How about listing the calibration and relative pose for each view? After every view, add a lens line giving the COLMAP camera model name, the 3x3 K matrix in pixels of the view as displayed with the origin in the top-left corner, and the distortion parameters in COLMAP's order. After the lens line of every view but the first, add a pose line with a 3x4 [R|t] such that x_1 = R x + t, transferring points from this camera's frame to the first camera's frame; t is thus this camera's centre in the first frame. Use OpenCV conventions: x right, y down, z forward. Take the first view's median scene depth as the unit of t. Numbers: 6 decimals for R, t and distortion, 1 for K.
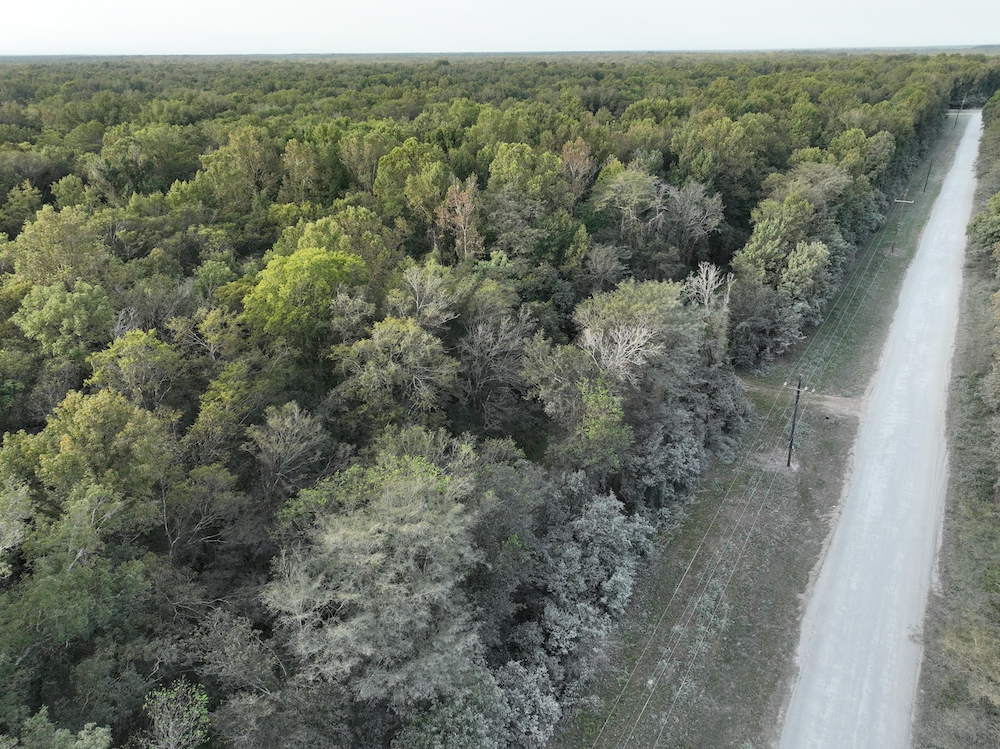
lens RADIAL K [[691.6, 0, 504.3], [0, 691.6, 373.5], [0, 0, 1]] dist [-0.007566, 0.018634]
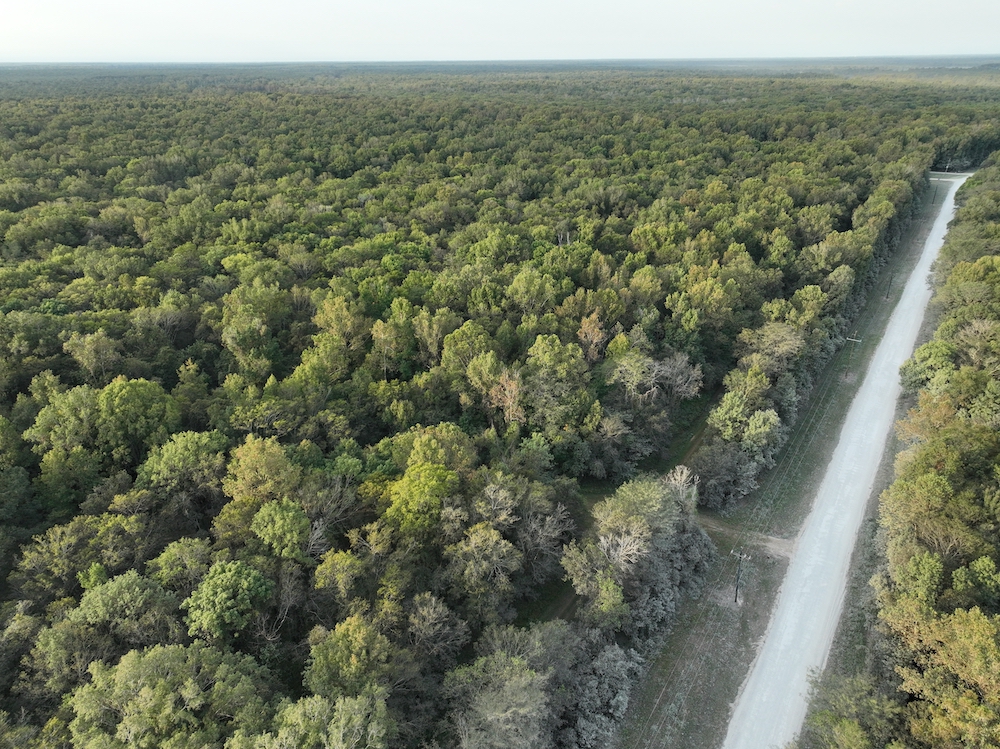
lens RADIAL K [[691.6, 0, 504.3], [0, 691.6, 373.5], [0, 0, 1]] dist [-0.007566, 0.018634]
pose [[0.999903, 0.005515, -0.012794, -0.071285], [-0.005638, 0.999938, -0.009592, -0.339709], [0.012741, 0.009663, 0.999872, -0.499571]]
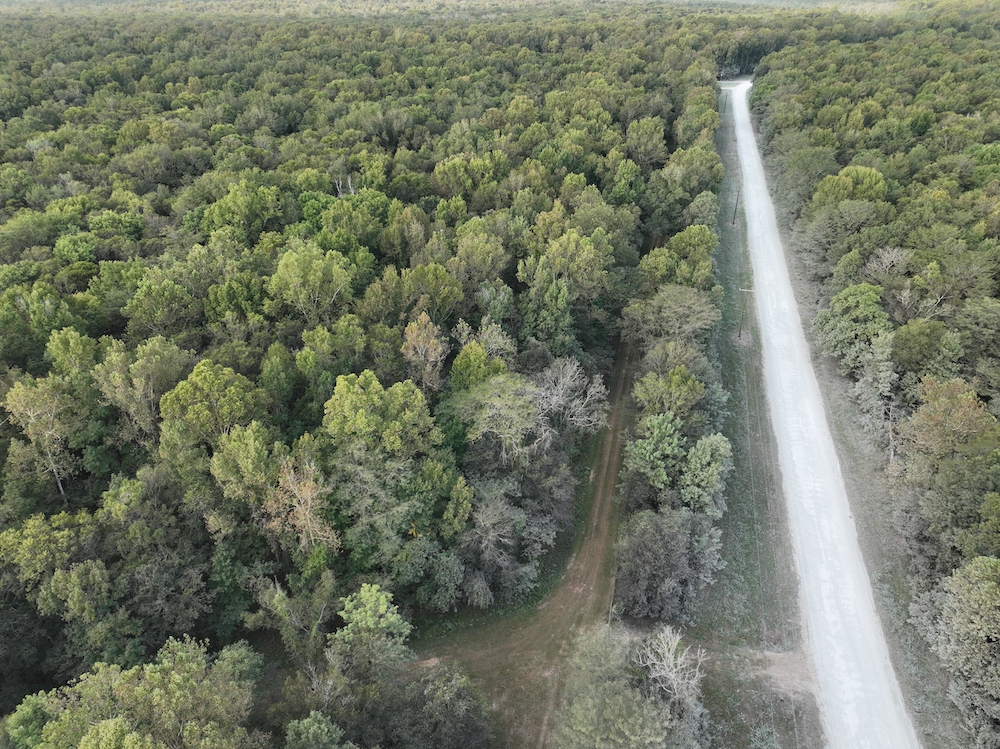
lens RADIAL K [[691.6, 0, 504.3], [0, 691.6, 373.5], [0, 0, 1]] dist [-0.007566, 0.018634]
pose [[0.951128, -0.152823, 0.268330, -0.043830], [0.130653, 0.986500, 0.098730, -0.538095], [-0.279796, -0.058846, 0.958254, 0.320065]]
